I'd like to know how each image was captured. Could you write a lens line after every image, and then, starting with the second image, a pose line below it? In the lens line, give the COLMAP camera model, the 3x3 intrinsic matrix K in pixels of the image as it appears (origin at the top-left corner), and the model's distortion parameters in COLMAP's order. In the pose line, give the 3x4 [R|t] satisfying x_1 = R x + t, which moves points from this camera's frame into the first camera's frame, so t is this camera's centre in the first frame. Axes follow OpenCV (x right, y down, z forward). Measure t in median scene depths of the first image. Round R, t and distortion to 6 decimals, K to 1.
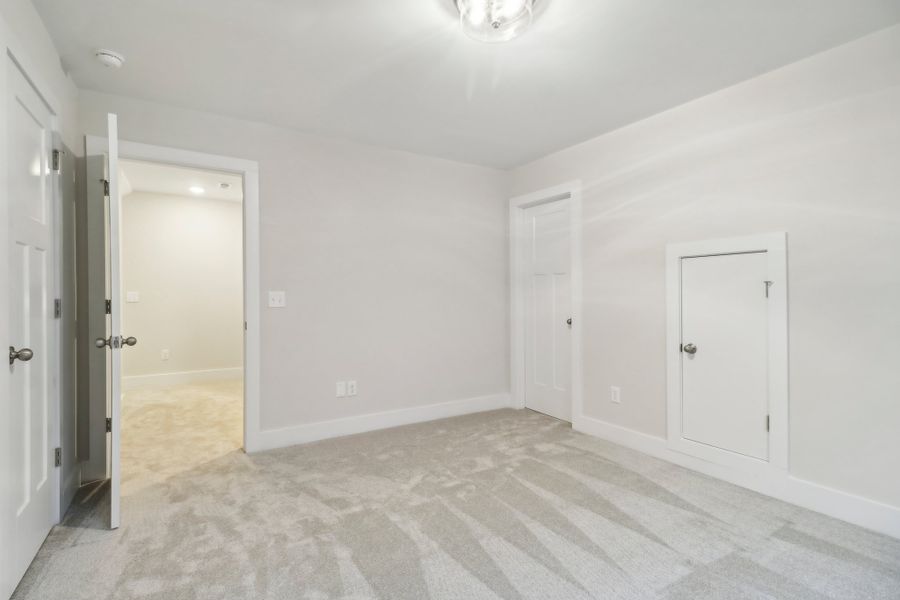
lens RADIAL K [[430.3, 0, 445.6], [0, 430.3, 295.7], [0, 0, 1]] dist [-0.007322, -0.004315]
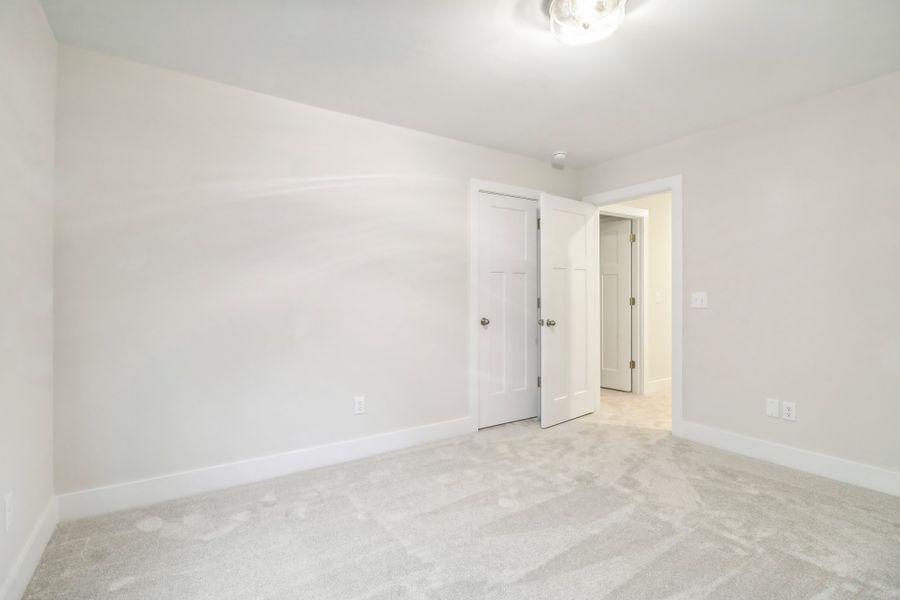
lens RADIAL K [[430.3, 0, 445.0], [0, 430.3, 298.0], [0, 0, 1]] dist [-0.007322, -0.004315]
pose [[0.015229, 0.015183, -0.999769, 0.814712], [0.001158, 0.999884, 0.015203, -0.016556], [0.999883, -0.001389, 0.015210, 0.474399]]
